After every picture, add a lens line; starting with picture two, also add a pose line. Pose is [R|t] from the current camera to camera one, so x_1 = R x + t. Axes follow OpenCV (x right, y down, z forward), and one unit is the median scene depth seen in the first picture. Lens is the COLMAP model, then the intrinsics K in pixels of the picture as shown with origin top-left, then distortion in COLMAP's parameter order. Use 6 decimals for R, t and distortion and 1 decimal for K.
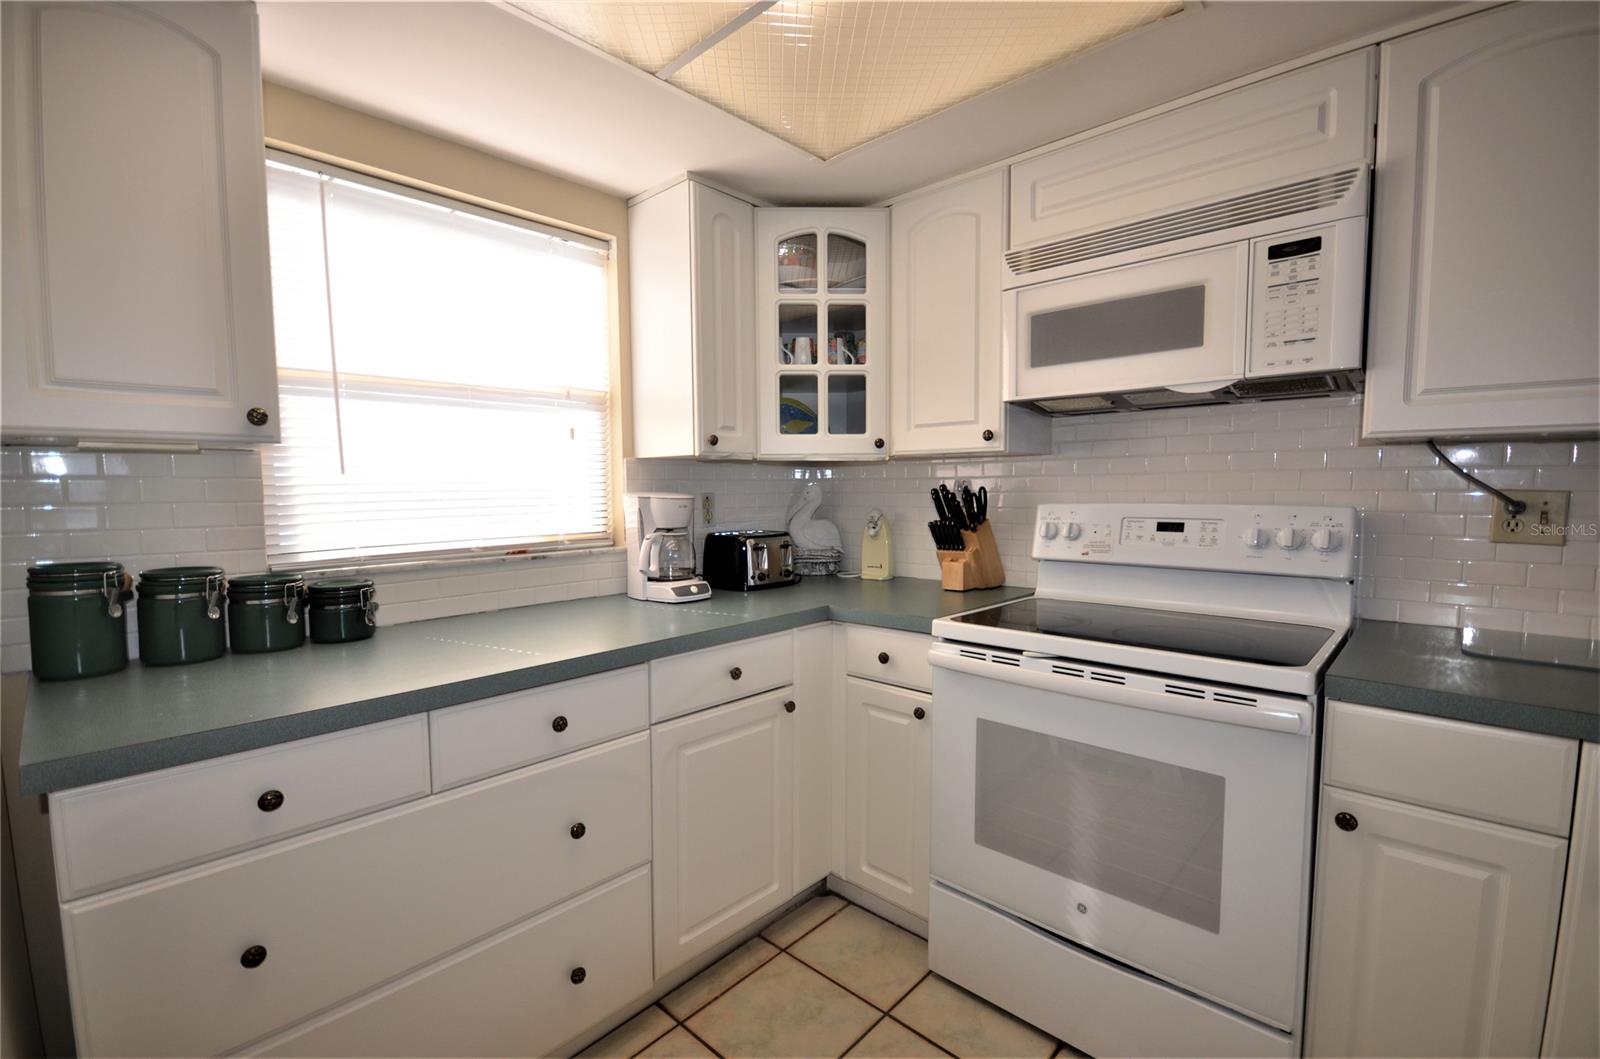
lens RADIAL K [[700.8, 0, 800.3], [0, 700.8, 540.3], [0, 0, 1]] dist [-0.006664, -0.001071]
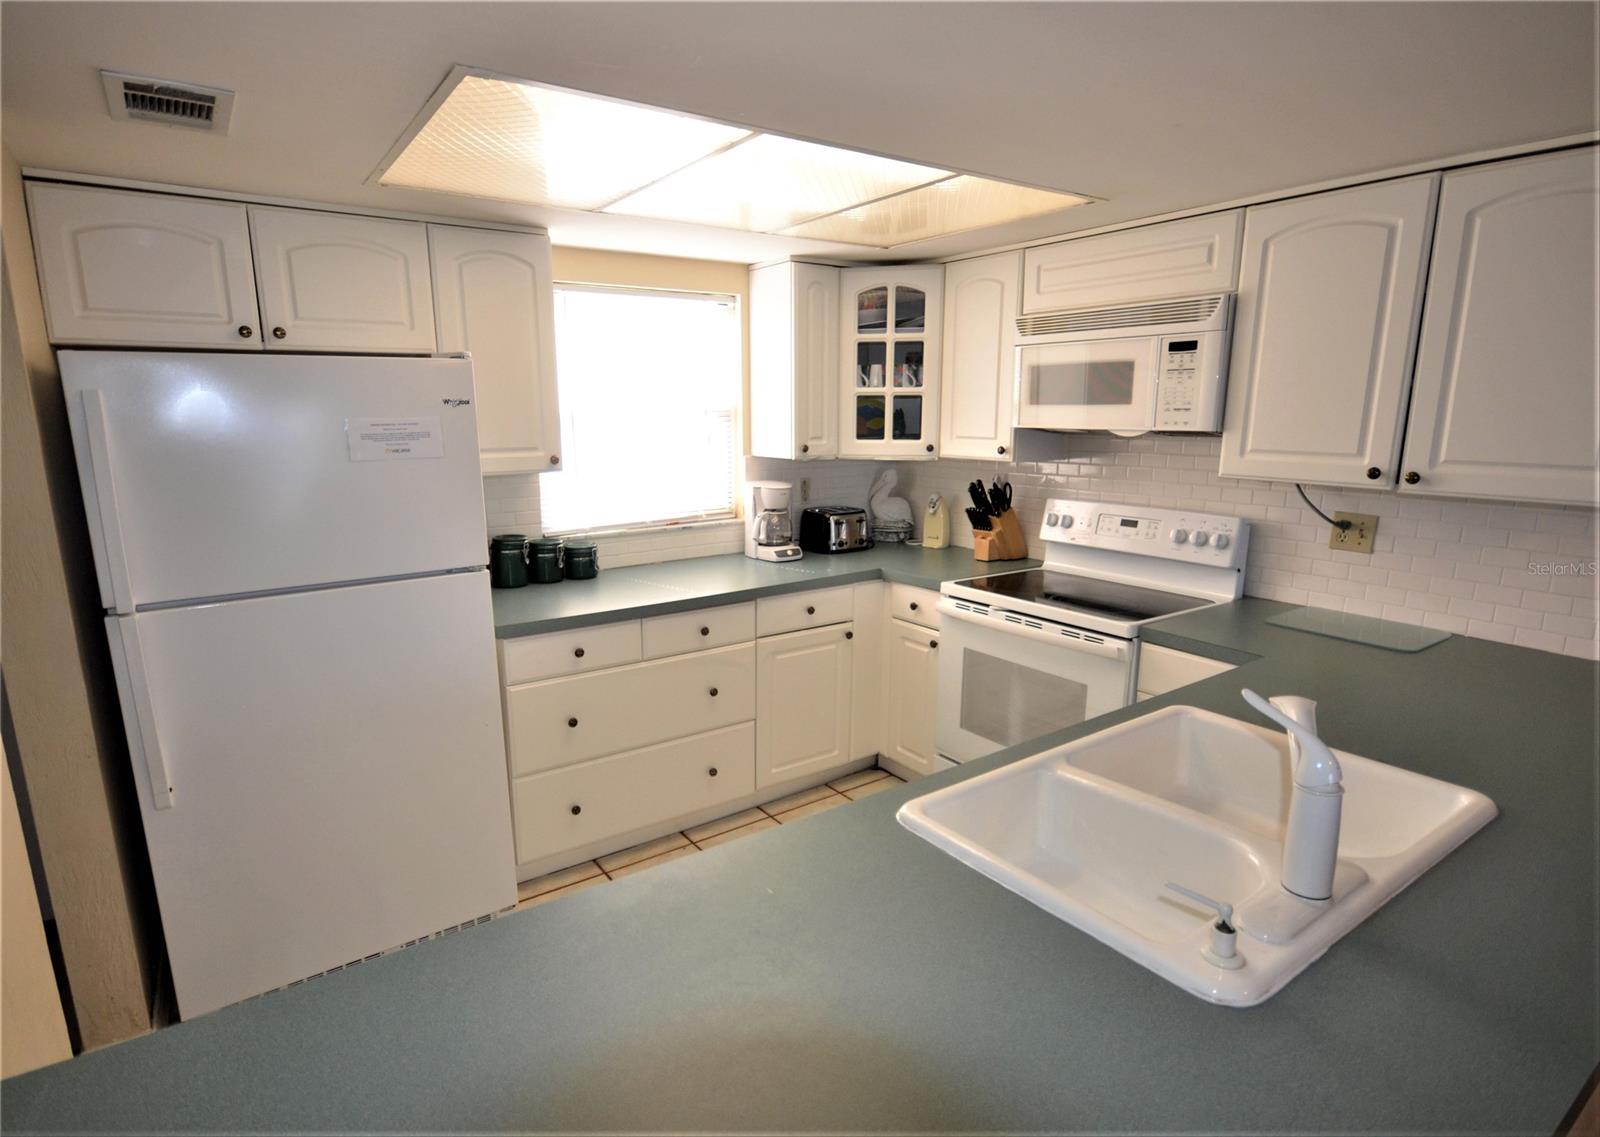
lens RADIAL K [[828.8, 0, 768.4], [0, 828.8, 577.0], [0, 0, 1]] dist [-0.005571, 0.001756]
pose [[0.975781, 0.046160, -0.213825, 0.191616], [-0.018664, 0.991486, 0.128868, -0.110494], [0.217953, -0.121756, 0.968335, -0.736309]]
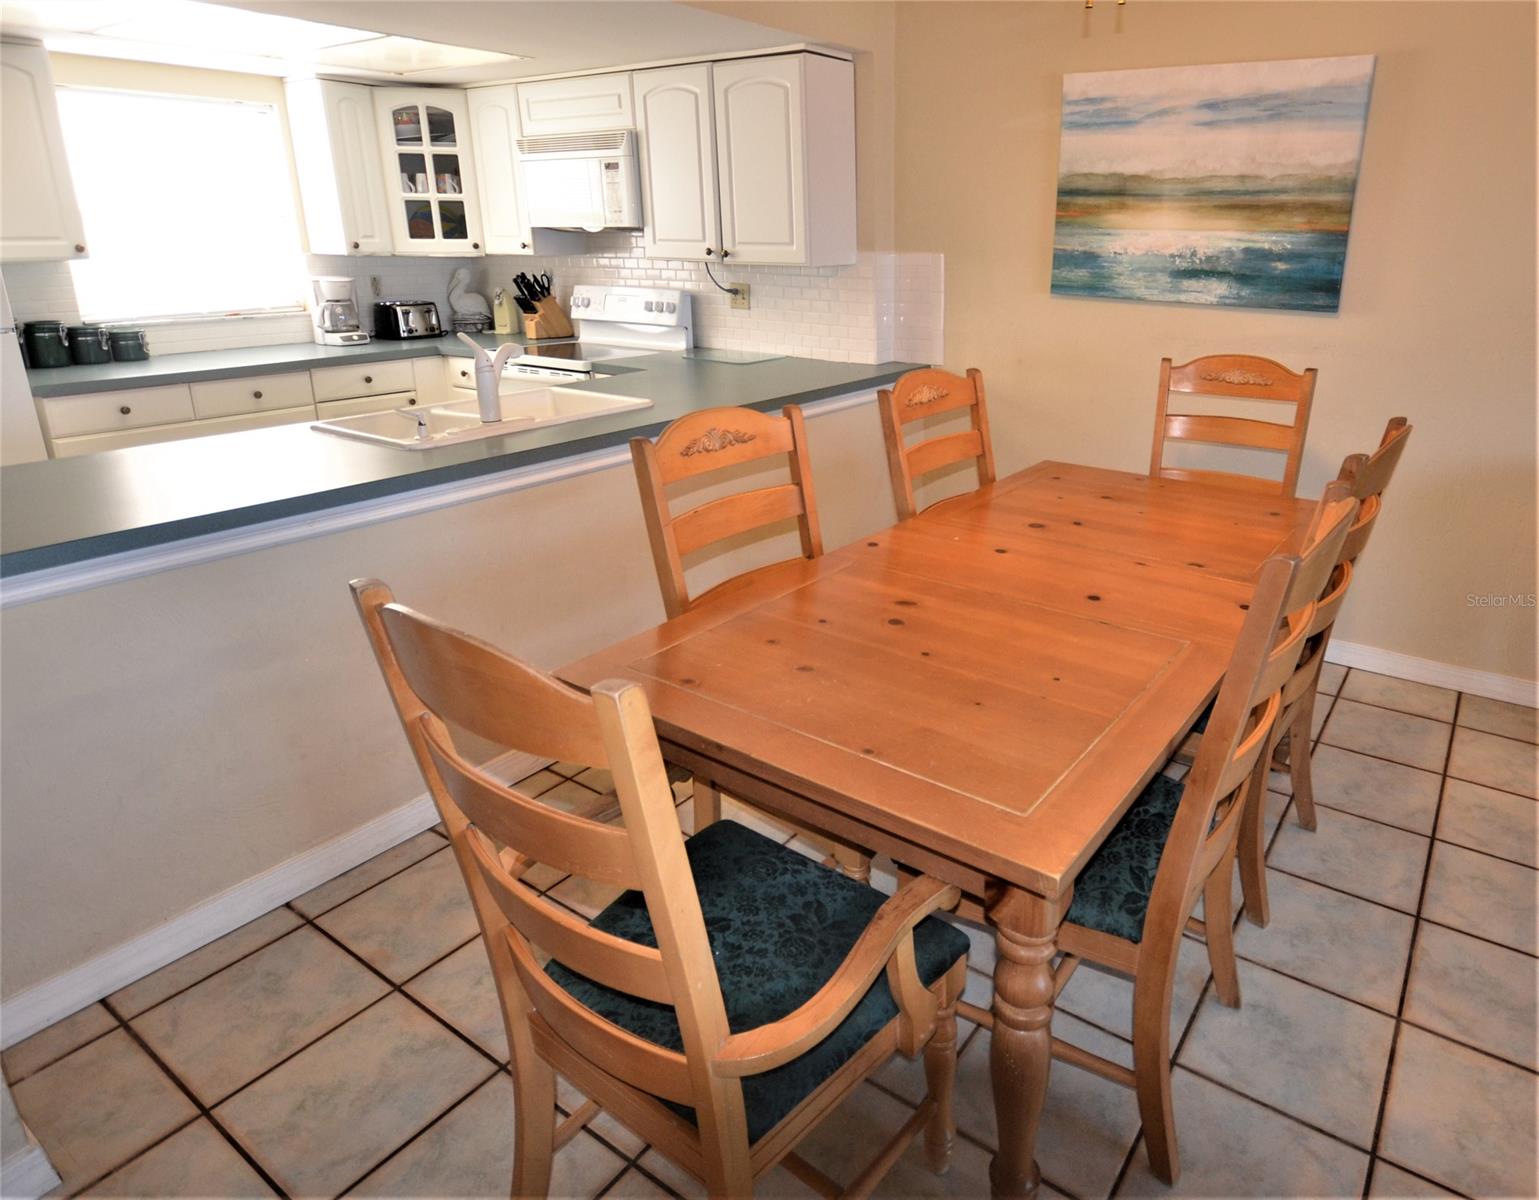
lens RADIAL K [[953.6, 0, 922.7], [0, 953.6, 506.0], [0, 0, 1]] dist [0.000494, -0.009127]
pose [[0.981286, -0.037839, 0.188800, 0.812329], [-0.000795, 0.979698, 0.200478, 0.009037], [-0.192553, -0.196877, 0.961334, -1.680807]]
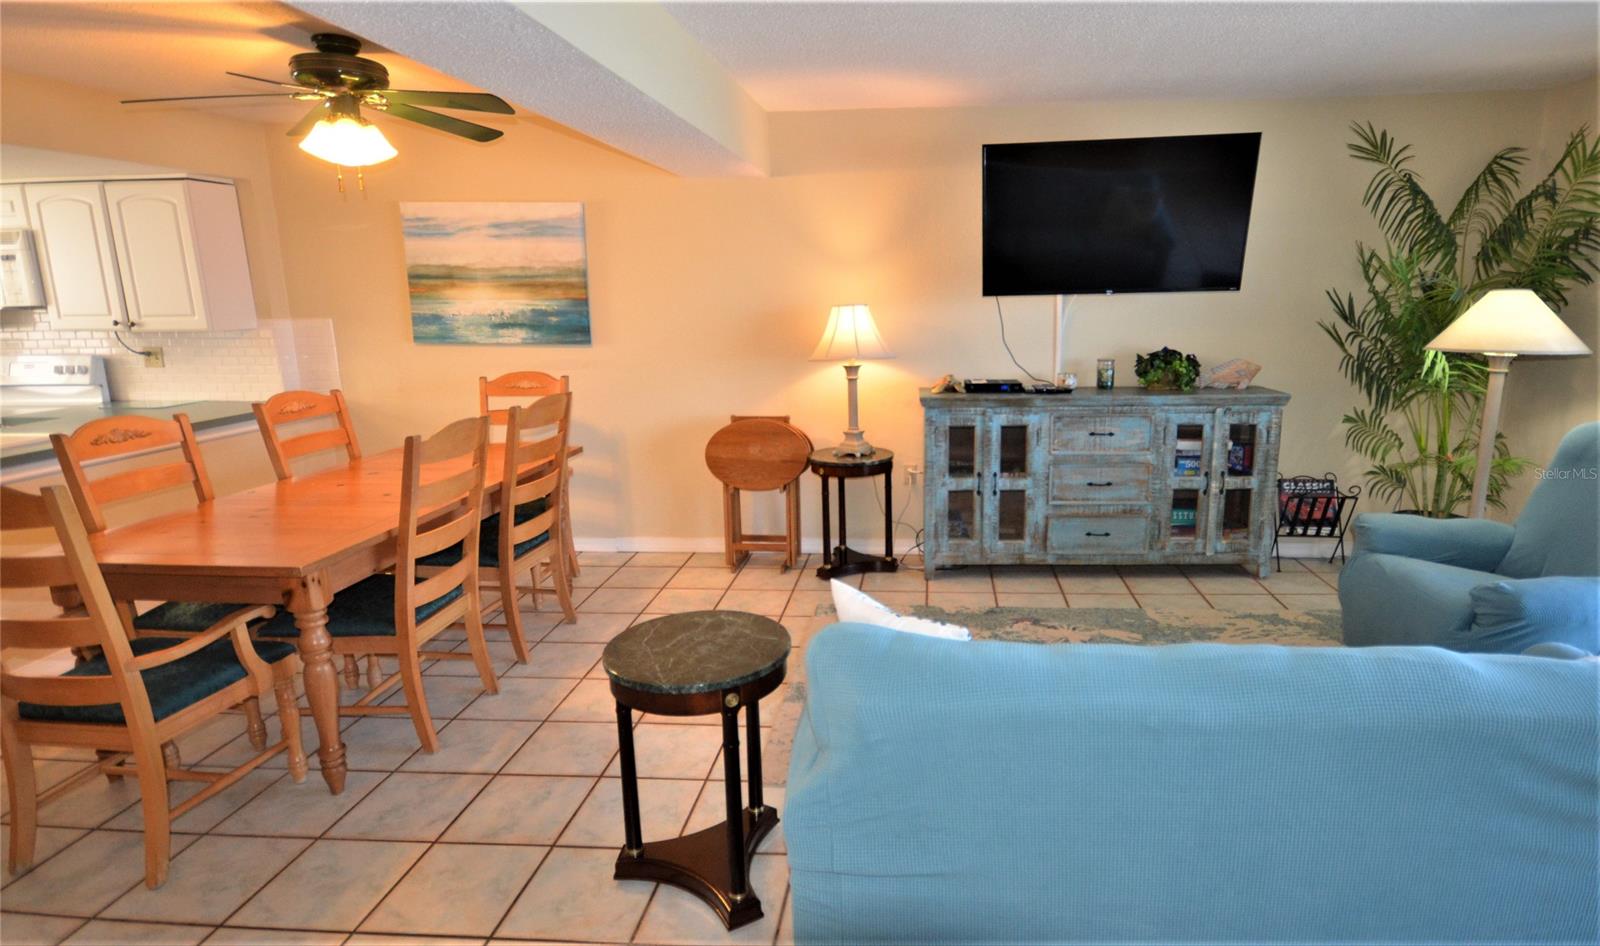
lens RADIAL K [[836.7, 0, 886.8], [0, 836.7, 460.9], [0, 0, 1]] dist [0.000621, -0.006549]
pose [[0.763909, -0.126199, 0.632864, 0.895143], [0.053896, 0.989742, 0.132309, 0.074422], [-0.643069, -0.066963, 0.762875, -2.700788]]
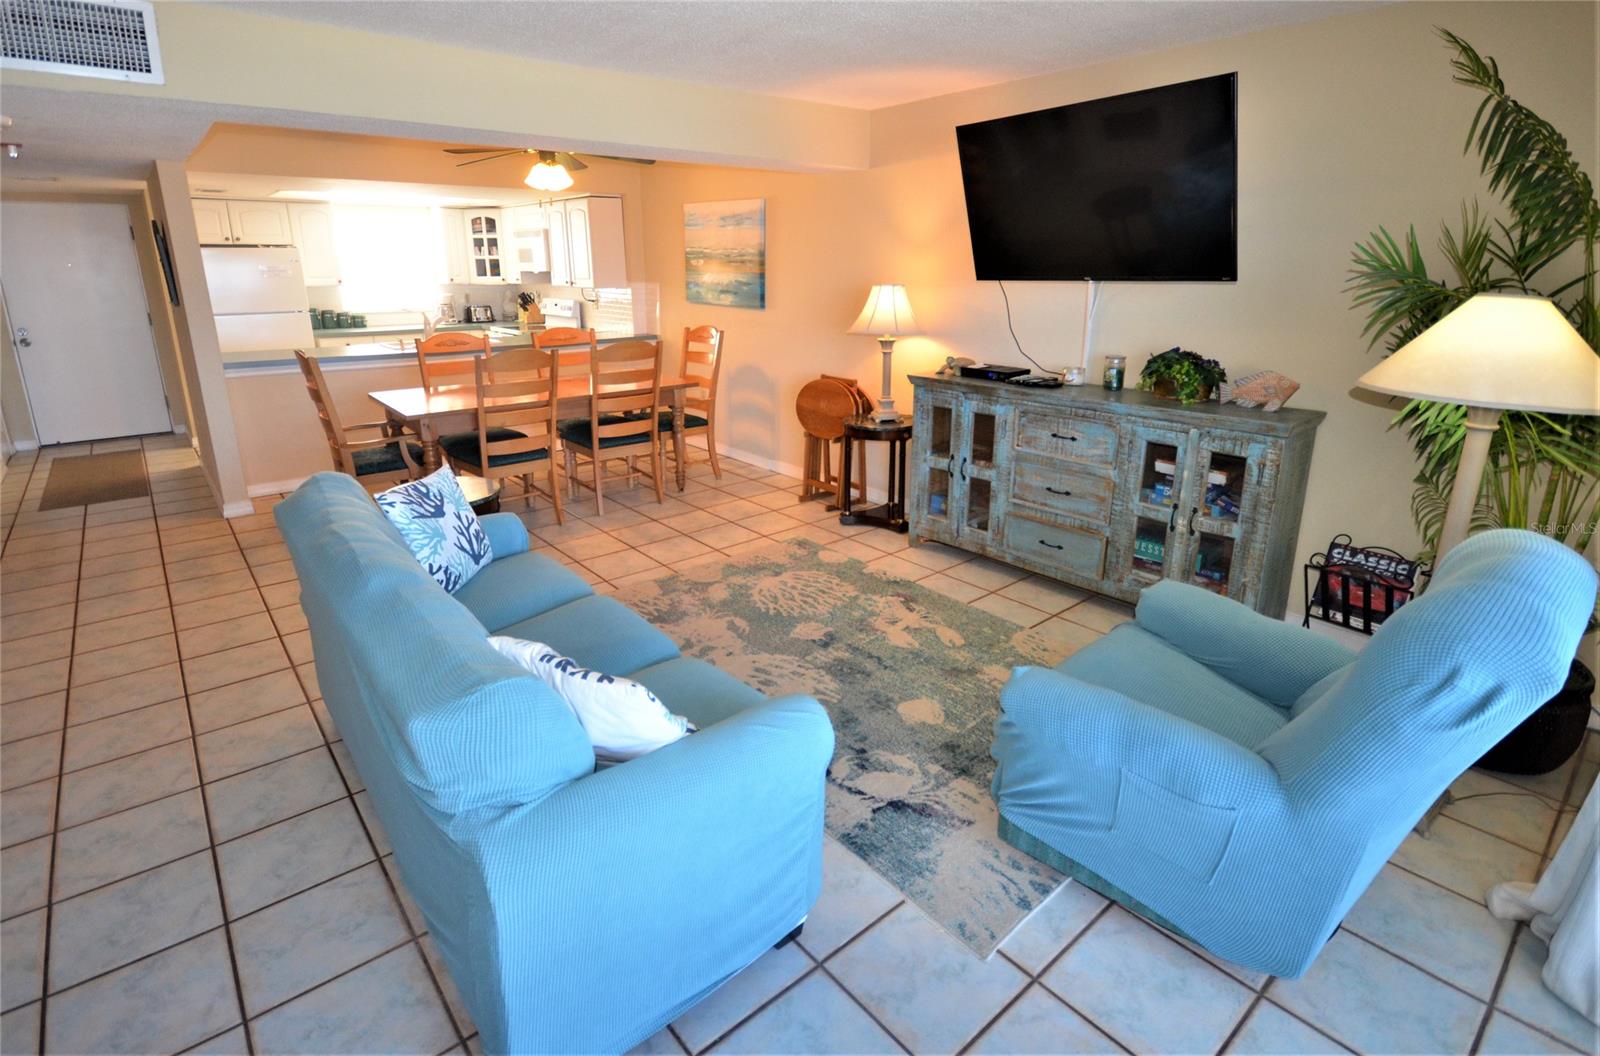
lens RADIAL K [[782.6, 0, 803.7], [0, 782.6, 473.7], [0, 0, 1]] dist [-0.011602, 0.000666]
pose [[0.994500, 0.034915, -0.098741, 2.379206], [-0.016030, 0.982430, 0.185940, 0.075538], [0.103498, -0.183335, 0.977587, -3.316189]]
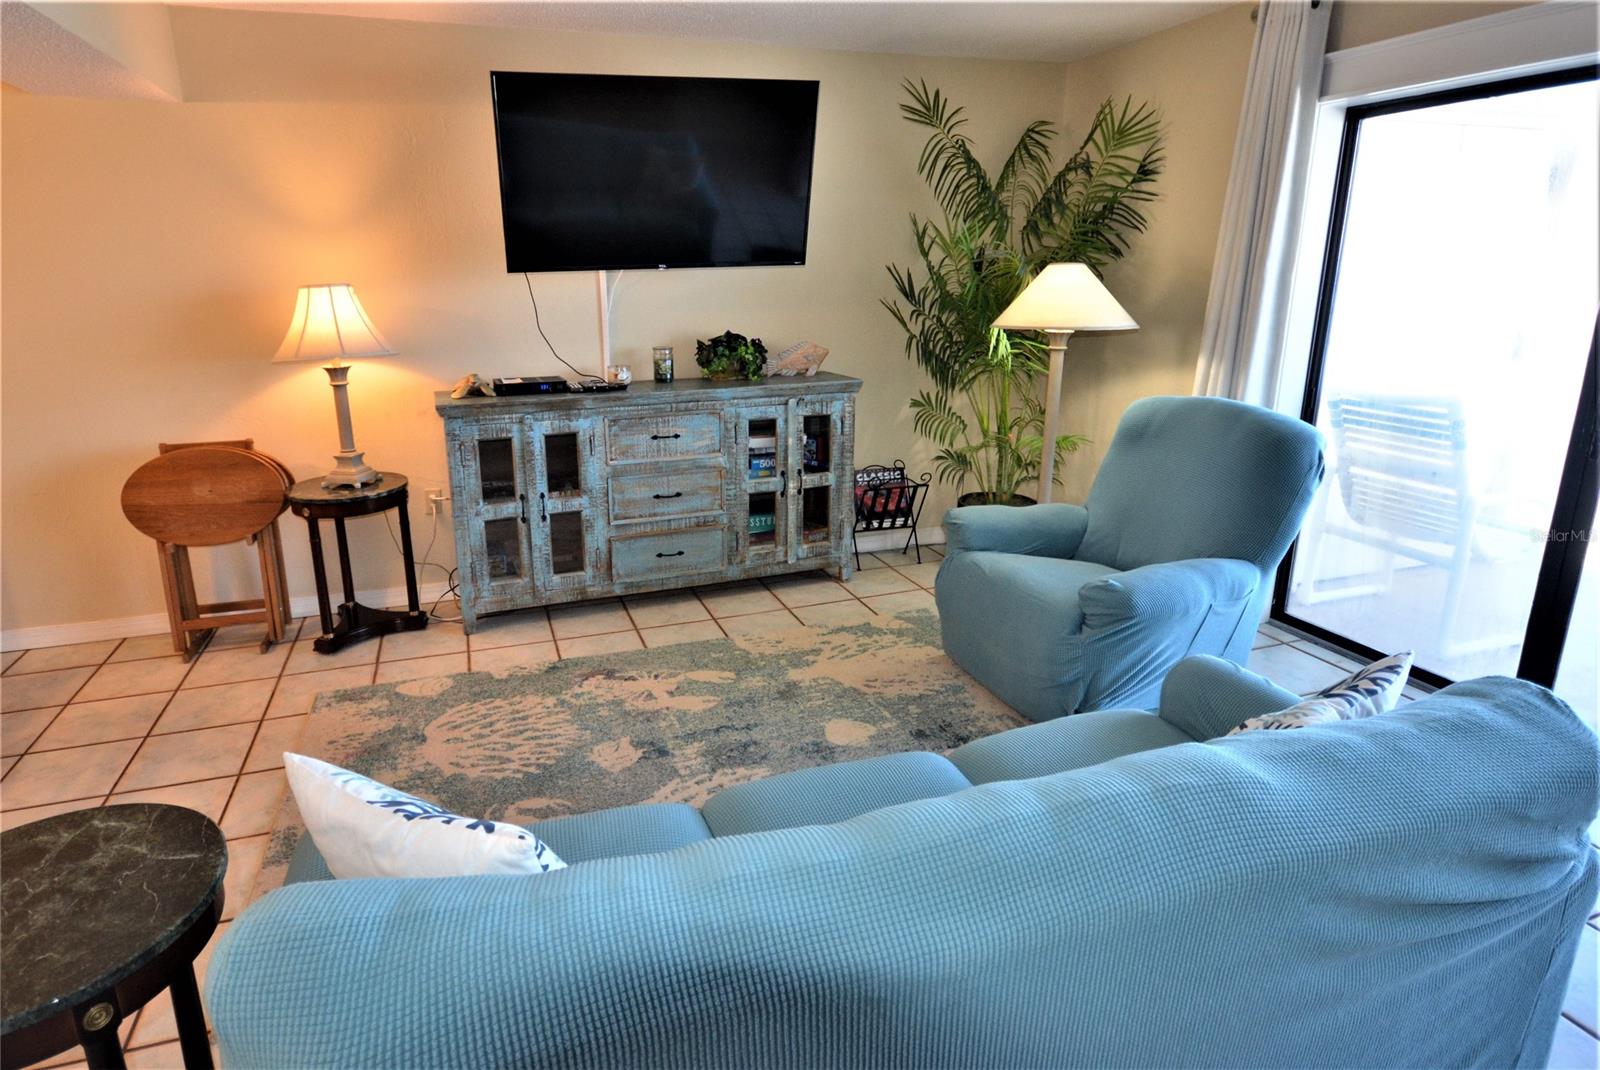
lens RADIAL K [[860.9, 0, 736.2], [0, 860.9, 494.3], [0, 0, 1]] dist [-0.017438, 0.008426]
pose [[0.483096, -0.215792, 0.848559, 1.169107], [0.076021, 0.975831, 0.204878, 0.070695], [-0.872261, -0.034468, 0.487825, -2.439221]]
